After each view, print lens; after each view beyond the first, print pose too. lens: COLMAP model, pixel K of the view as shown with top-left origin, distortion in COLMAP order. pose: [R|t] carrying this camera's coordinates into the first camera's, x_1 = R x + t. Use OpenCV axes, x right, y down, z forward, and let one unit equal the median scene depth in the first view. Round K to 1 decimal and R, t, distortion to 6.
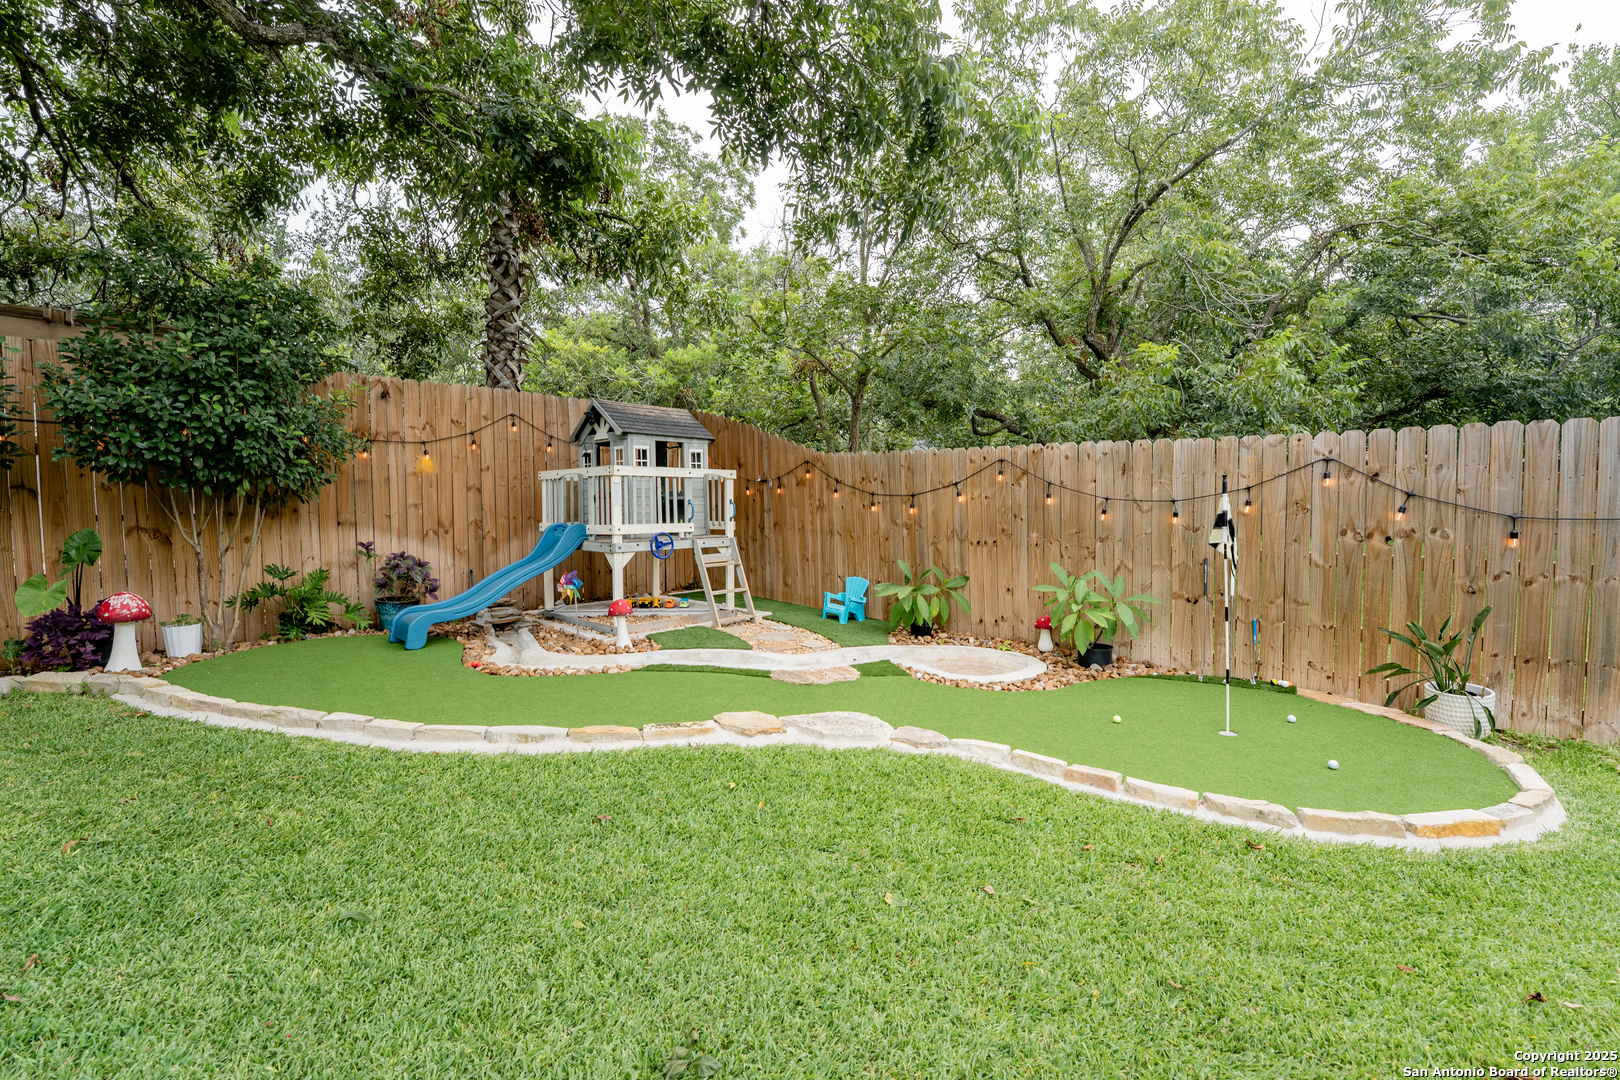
lens RADIAL K [[681.6, 0, 787.8], [0, 681.6, 540.6], [0, 0, 1]] dist [-0.018439, 0.001329]
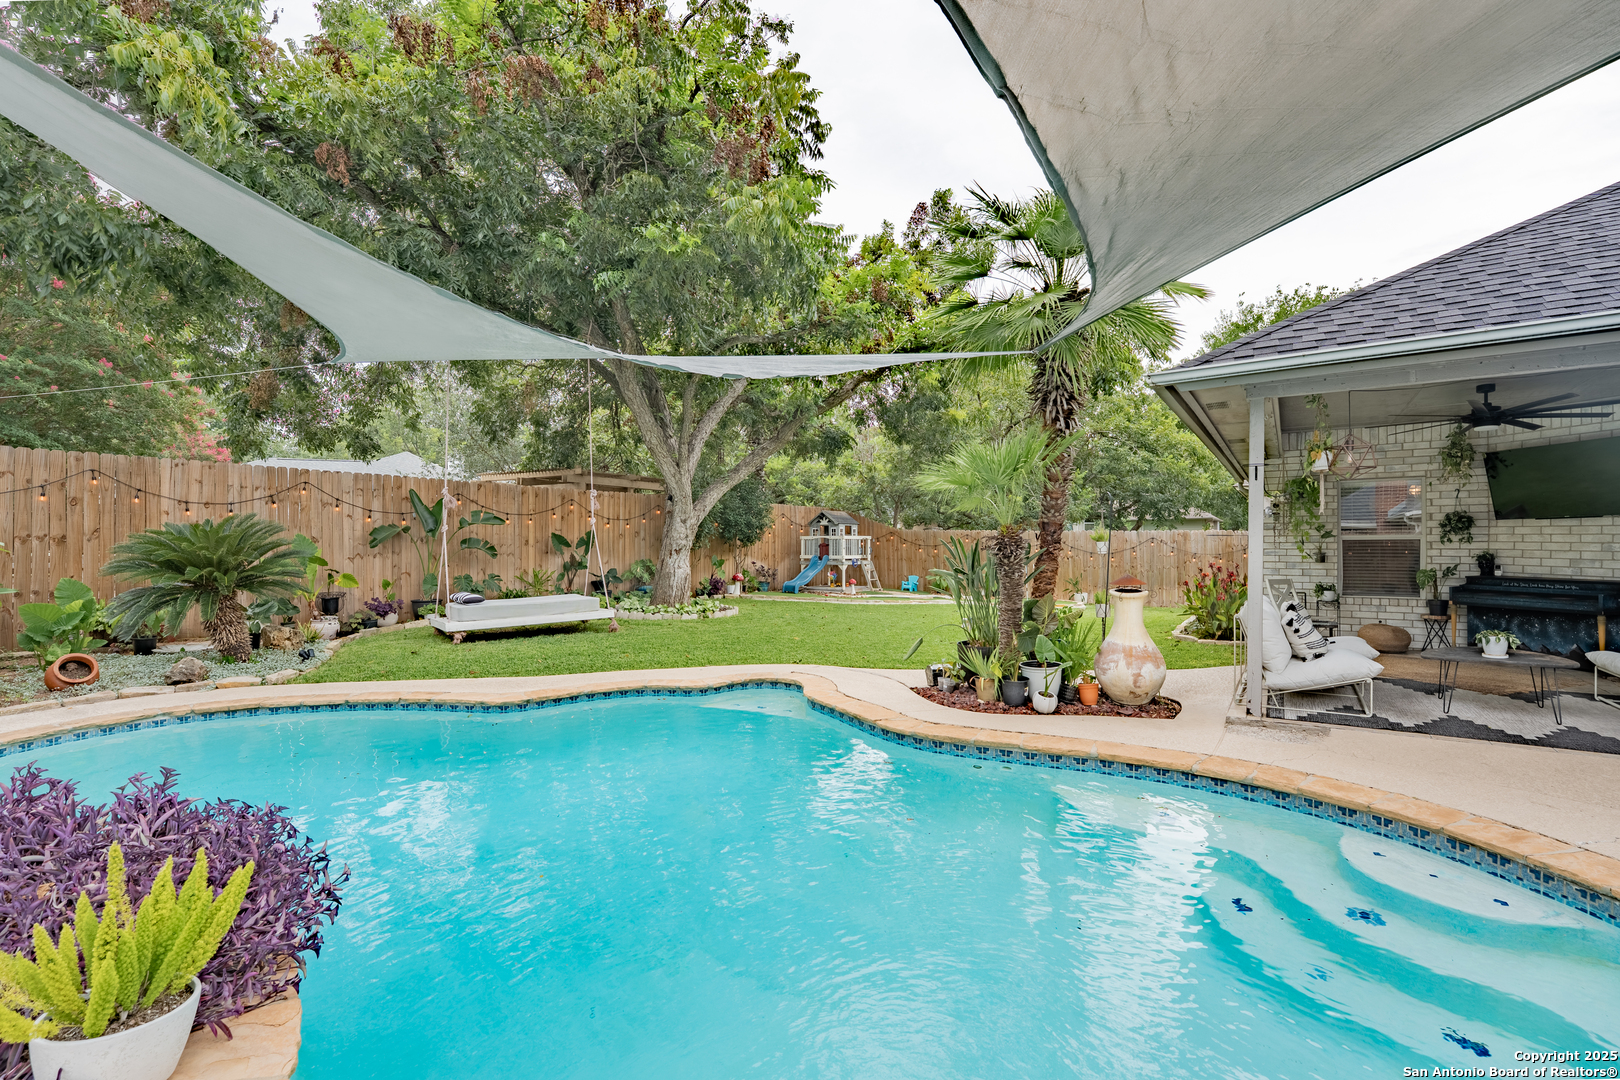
lens RADIAL K [[681.6, 0, 815.1], [0, 681.6, 544.9], [0, 0, 1]] dist [-0.018439, 0.001329]
pose [[0.985271, -0.000596, 0.171001, -0.774209], [0.011561, 0.997938, -0.063134, 0.103104], [-0.170611, 0.064181, 0.983246, -1.668873]]
